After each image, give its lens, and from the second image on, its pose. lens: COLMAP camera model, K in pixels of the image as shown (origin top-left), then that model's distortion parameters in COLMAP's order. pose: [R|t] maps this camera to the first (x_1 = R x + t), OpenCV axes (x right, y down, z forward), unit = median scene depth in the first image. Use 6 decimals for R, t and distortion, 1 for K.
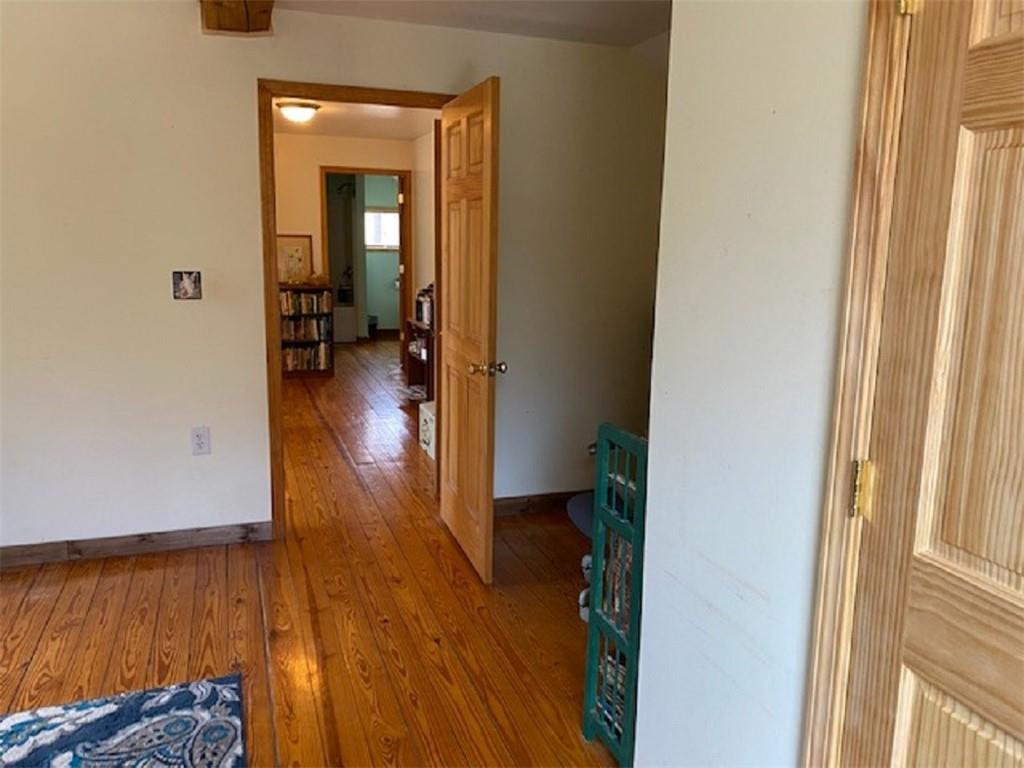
lens RADIAL K [[776.6, 0, 508.9], [0, 776.6, 379.6], [0, 0, 1]] dist [0.042778, -0.031917]
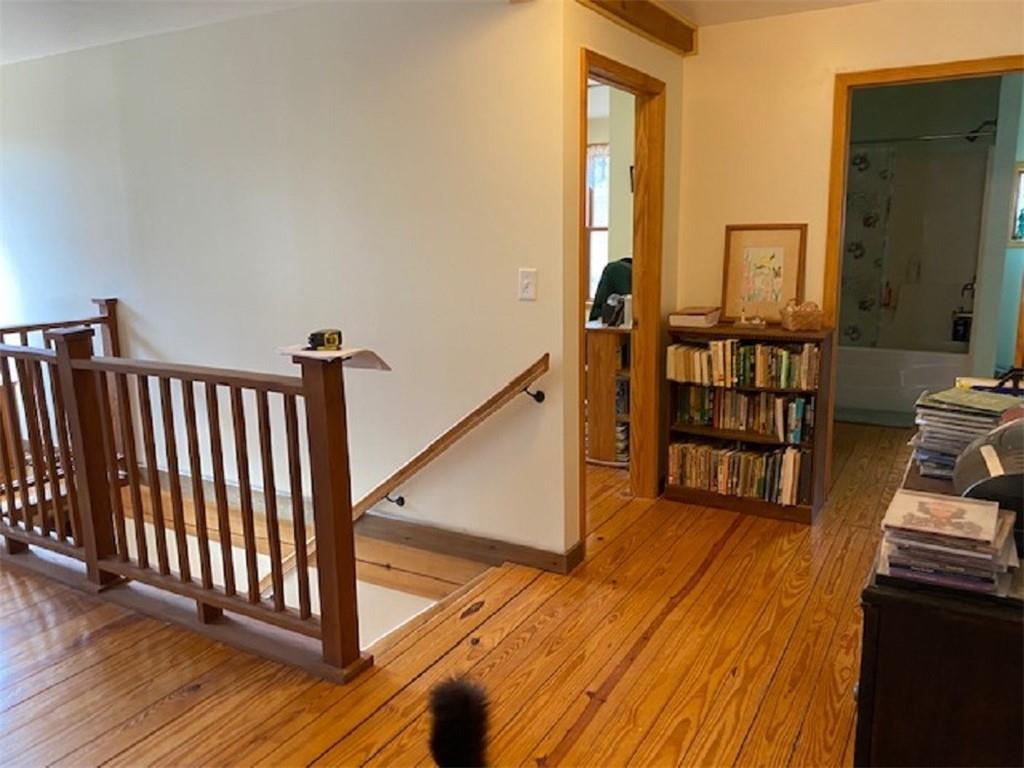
lens RADIAL K [[776.6, 0, 518.2], [0, 776.6, 380.5], [0, 0, 1]] dist [0.042778, -0.031917]
pose [[0.666200, 0.111146, -0.737444, -0.002946], [-0.102641, 0.993087, 0.056950, -0.099651], [0.738676, 0.037752, 0.673003, 0.553539]]
